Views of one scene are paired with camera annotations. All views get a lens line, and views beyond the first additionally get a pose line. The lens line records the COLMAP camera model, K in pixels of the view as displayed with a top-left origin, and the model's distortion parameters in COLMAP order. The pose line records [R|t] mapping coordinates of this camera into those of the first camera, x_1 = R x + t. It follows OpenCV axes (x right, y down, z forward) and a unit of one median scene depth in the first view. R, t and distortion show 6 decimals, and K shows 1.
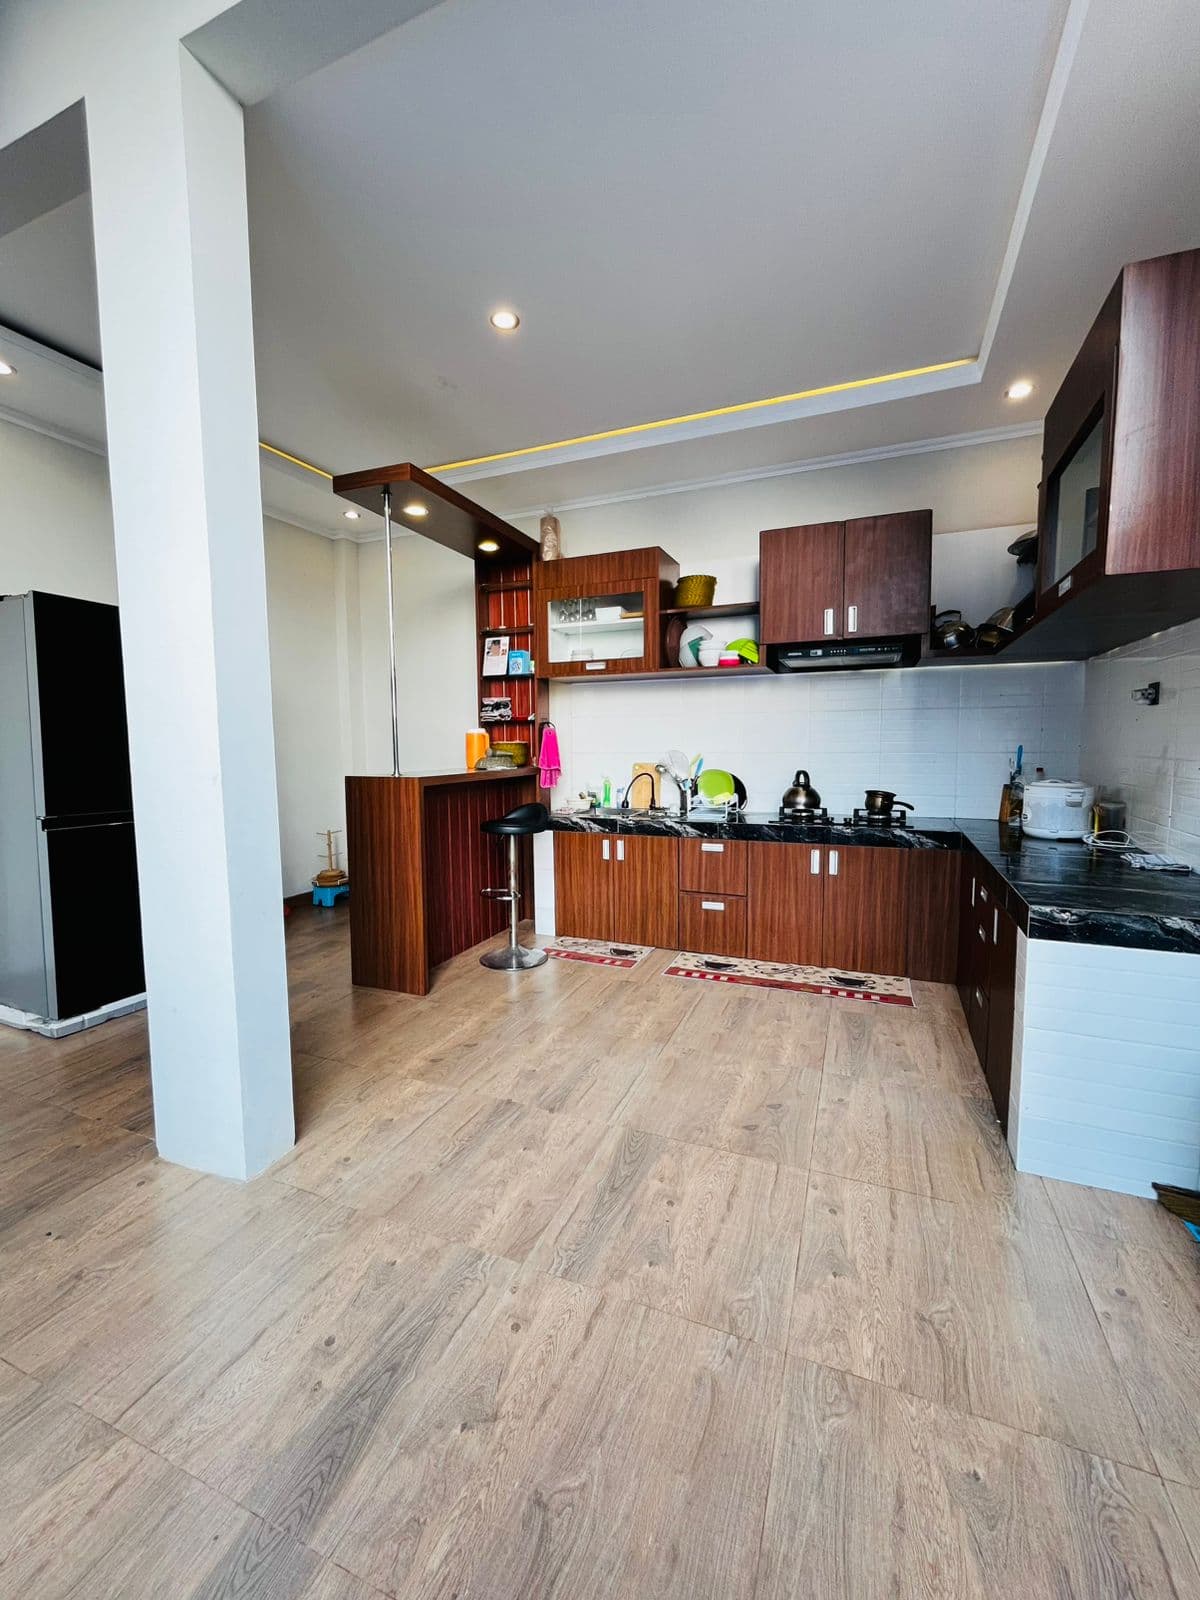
lens RADIAL K [[650.0, 0, 600.7], [0, 650.0, 796.8], [0, 0, 1]] dist [0.003465, 0.000736]
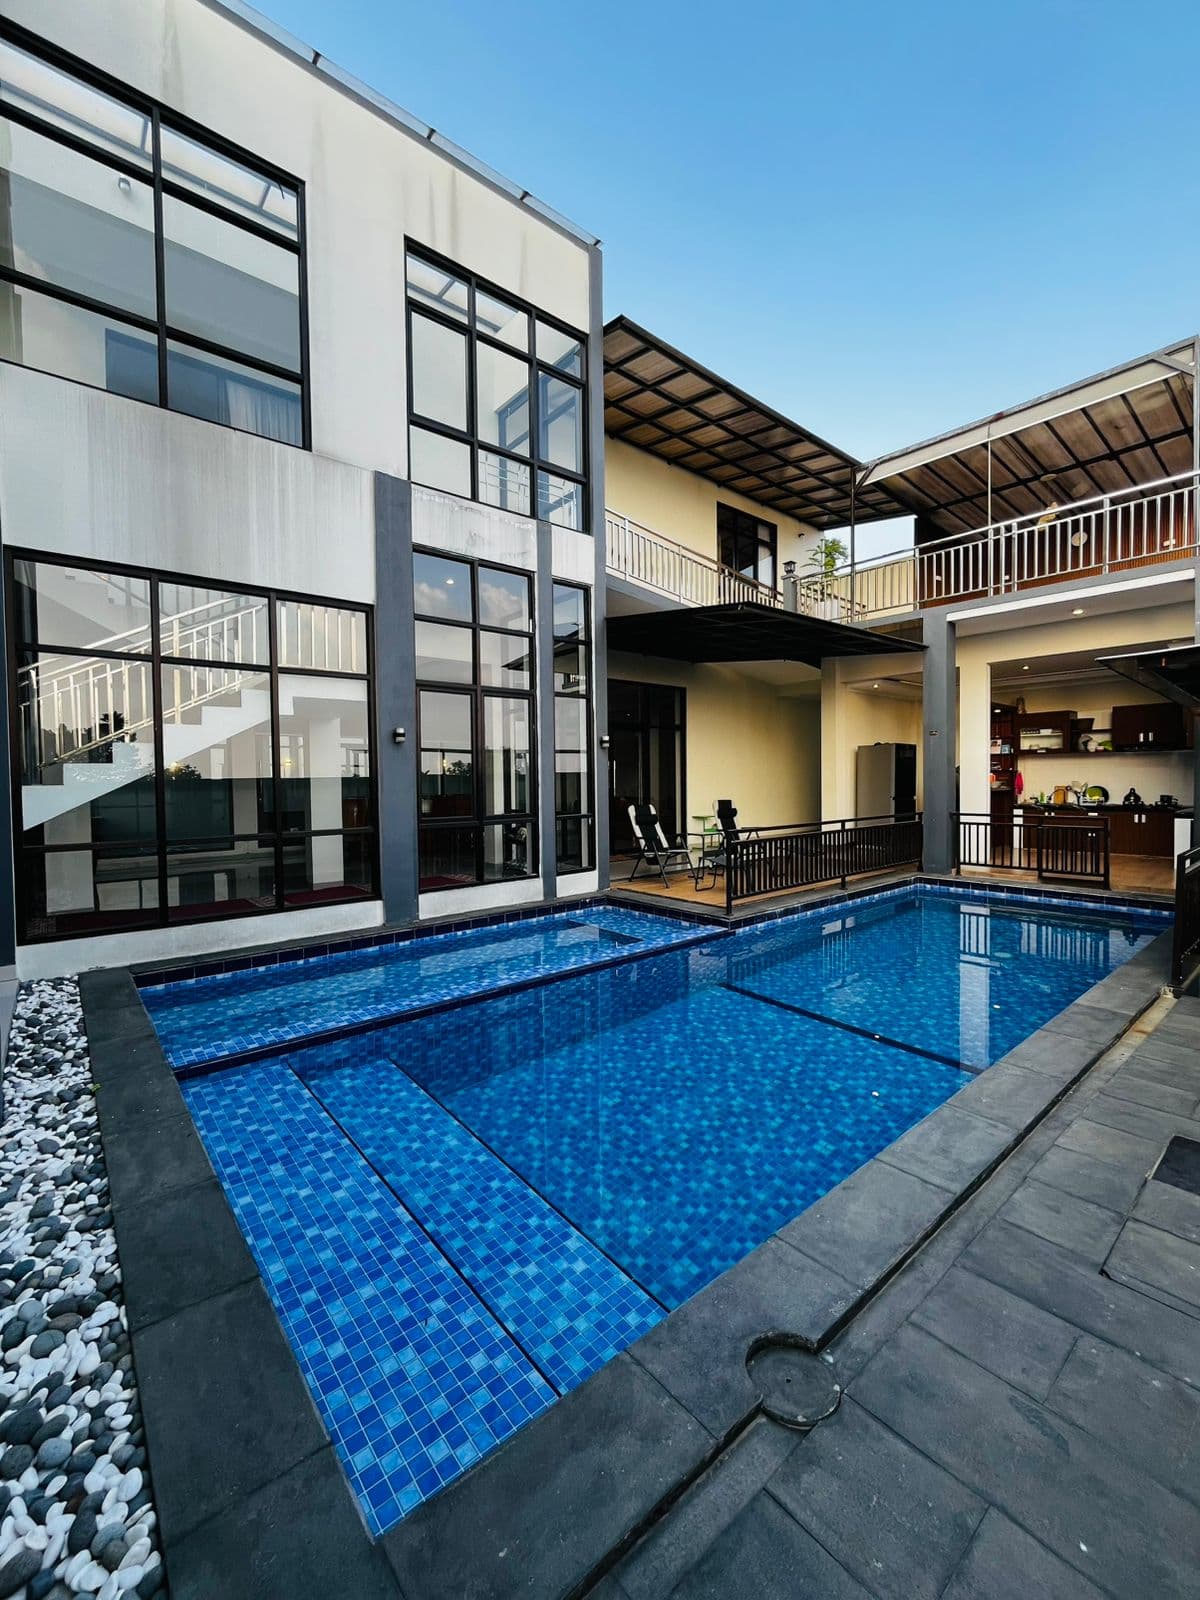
lens RADIAL K [[650.0, 0, 602.8], [0, 650.0, 796.9], [0, 0, 1]] dist [0.003465, 0.000736]
pose [[0.890872, 0.009306, -0.454159, -0.425582], [-0.032821, 0.998496, -0.043921, 0.187013], [0.453067, 0.054034, 0.889838, -2.407678]]
